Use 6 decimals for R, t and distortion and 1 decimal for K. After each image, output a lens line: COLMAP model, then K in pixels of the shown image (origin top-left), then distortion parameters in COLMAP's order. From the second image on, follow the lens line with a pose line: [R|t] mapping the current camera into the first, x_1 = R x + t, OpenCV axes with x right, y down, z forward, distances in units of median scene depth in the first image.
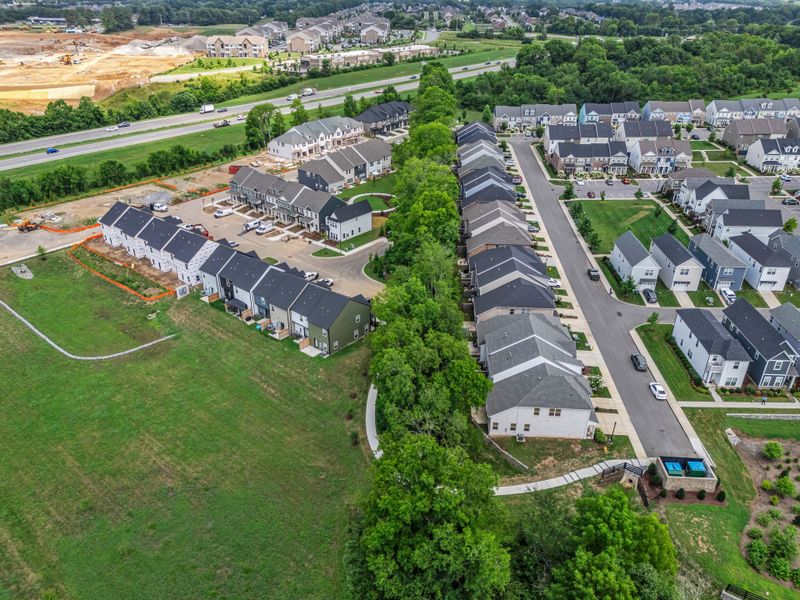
lens RADIAL K [[587.9, 0, 400.0], [0, 587.9, 300.0], [0, 0, 1]] dist [0.064124, -0.059217]
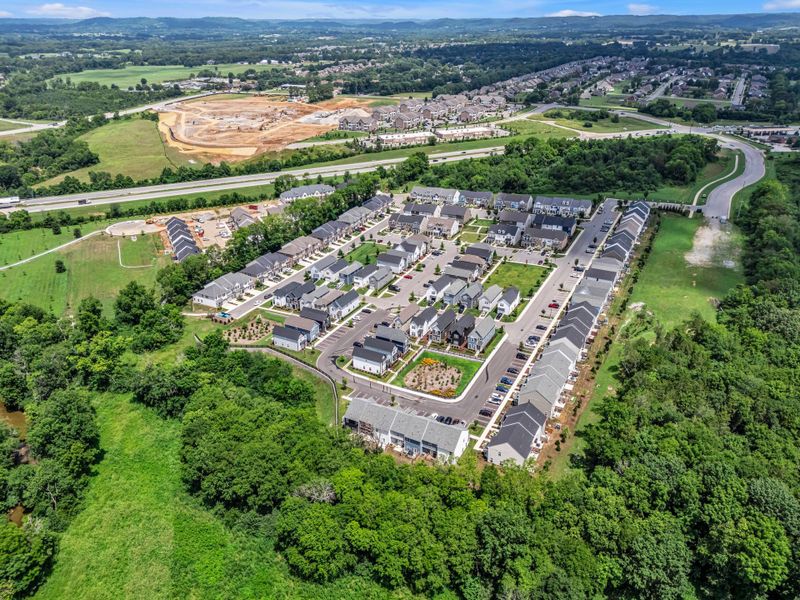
lens RADIAL K [[587.9, 0, 400.0], [0, 587.9, 300.0], [0, 0, 1]] dist [0.064124, -0.059217]
pose [[0.907766, 0.167768, -0.384467, 1.799770], [-0.186218, 0.982447, -0.010974, 0.036054], [0.375878, 0.081557, 0.923073, -1.157373]]
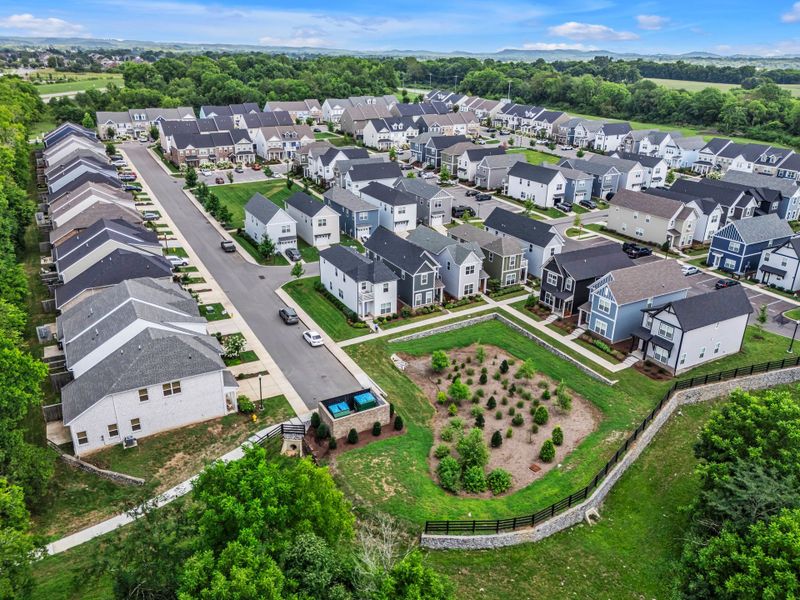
lens RADIAL K [[587.9, 0, 400.0], [0, 587.9, 300.0], [0, 0, 1]] dist [0.064124, -0.059217]
pose [[0.847617, -0.196747, 0.492784, 0.124943], [0.238981, 0.970740, -0.023487, 0.126760], [-0.473744, 0.137674, 0.869835, 0.197474]]
